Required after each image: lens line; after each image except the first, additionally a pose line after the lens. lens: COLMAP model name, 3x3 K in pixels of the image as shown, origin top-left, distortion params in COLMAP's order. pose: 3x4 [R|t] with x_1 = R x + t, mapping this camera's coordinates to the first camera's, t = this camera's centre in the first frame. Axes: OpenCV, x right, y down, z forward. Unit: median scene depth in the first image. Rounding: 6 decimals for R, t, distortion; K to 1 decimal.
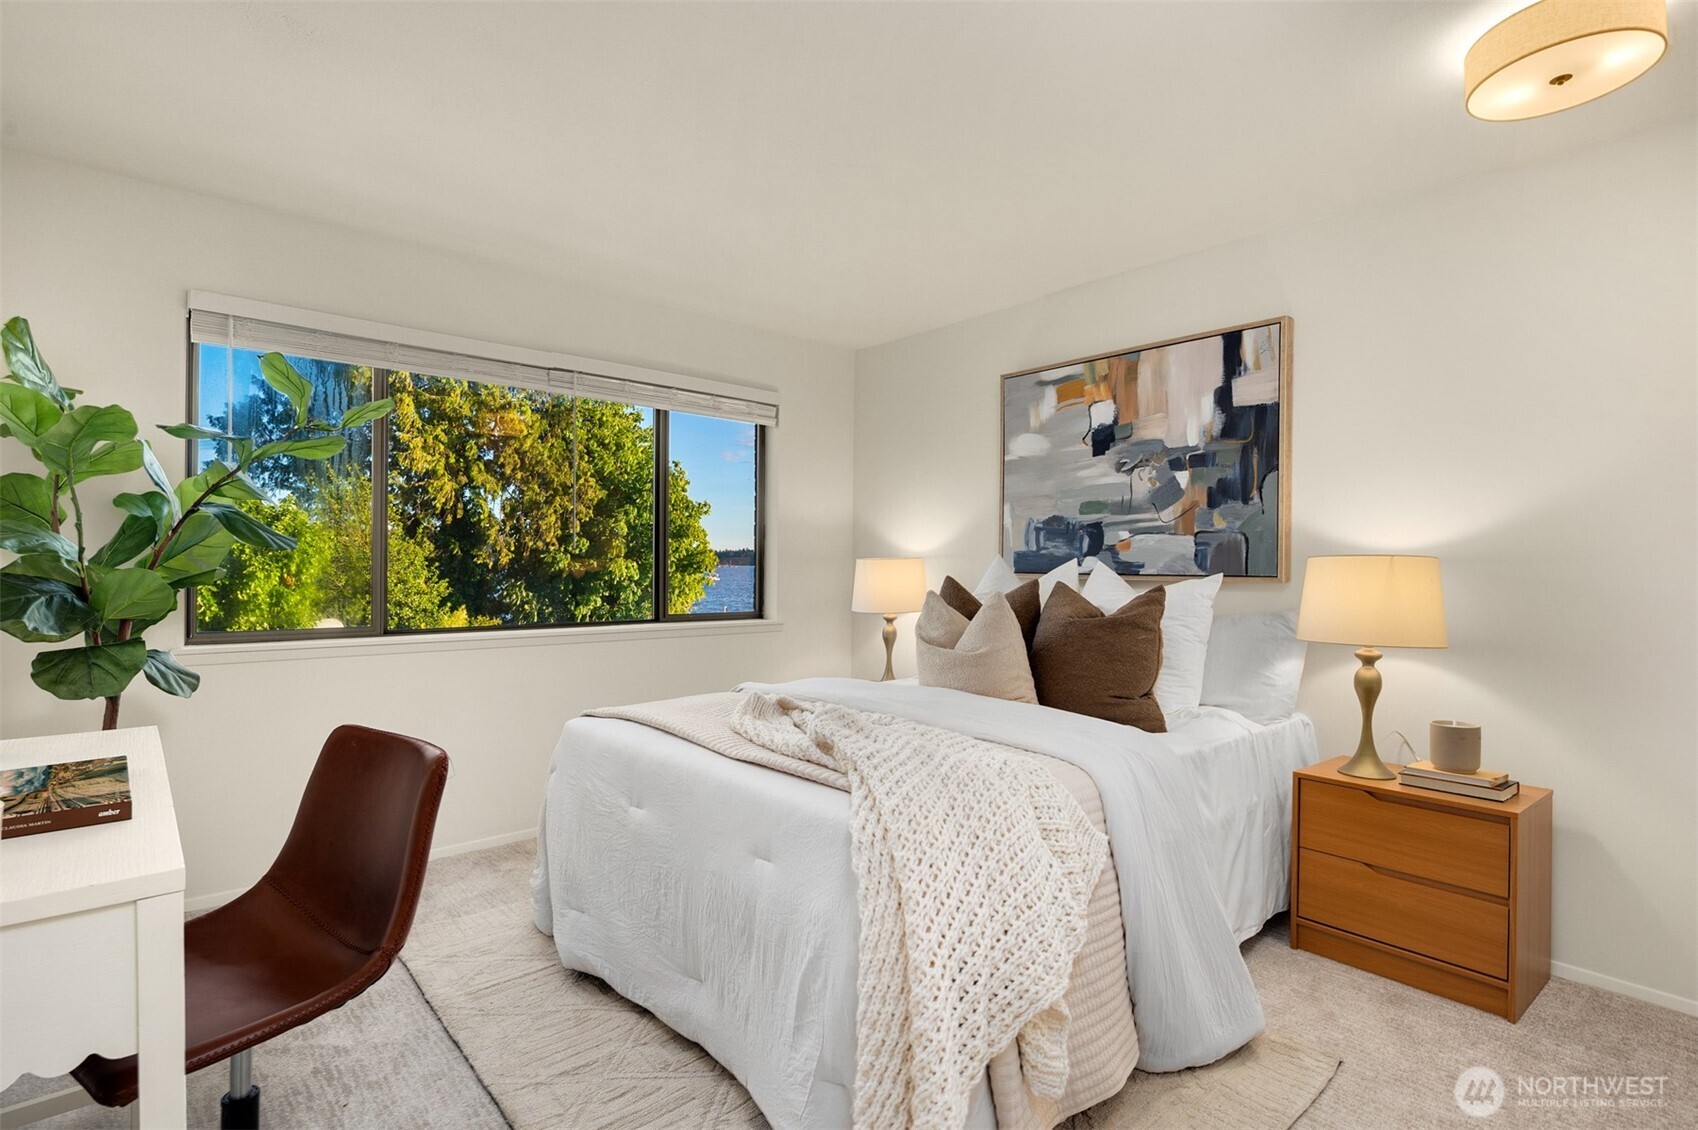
lens RADIAL K [[818.5, 0, 850.4], [0, 818.5, 583.2], [0, 0, 1]] dist [0.002645, -0.000121]
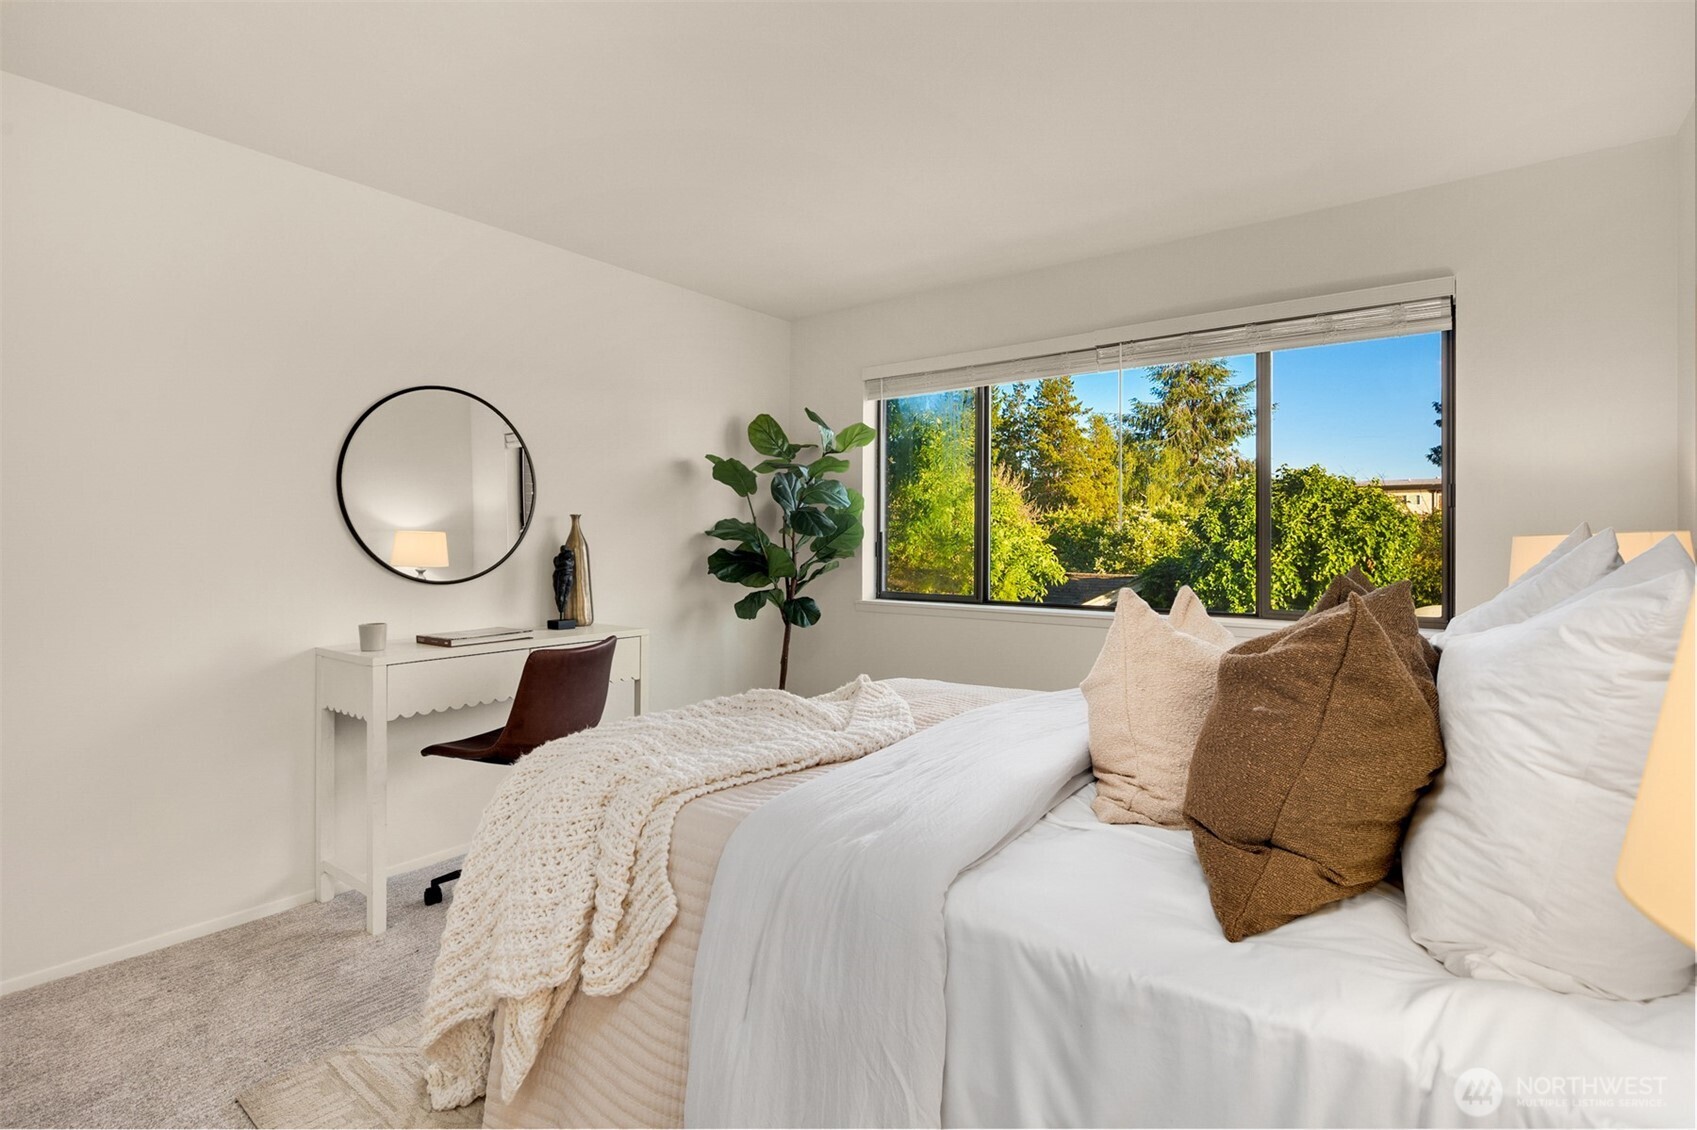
lens RADIAL K [[820.0, 0, 842.1], [0, 820.0, 562.3], [0, 0, 1]] dist [0.000419, -0.000303]
pose [[0.204349, 0.015684, -0.978773, 0.182674], [-0.020608, 0.999719, 0.011717, -0.003509], [0.978681, 0.017776, 0.204614, 0.168551]]
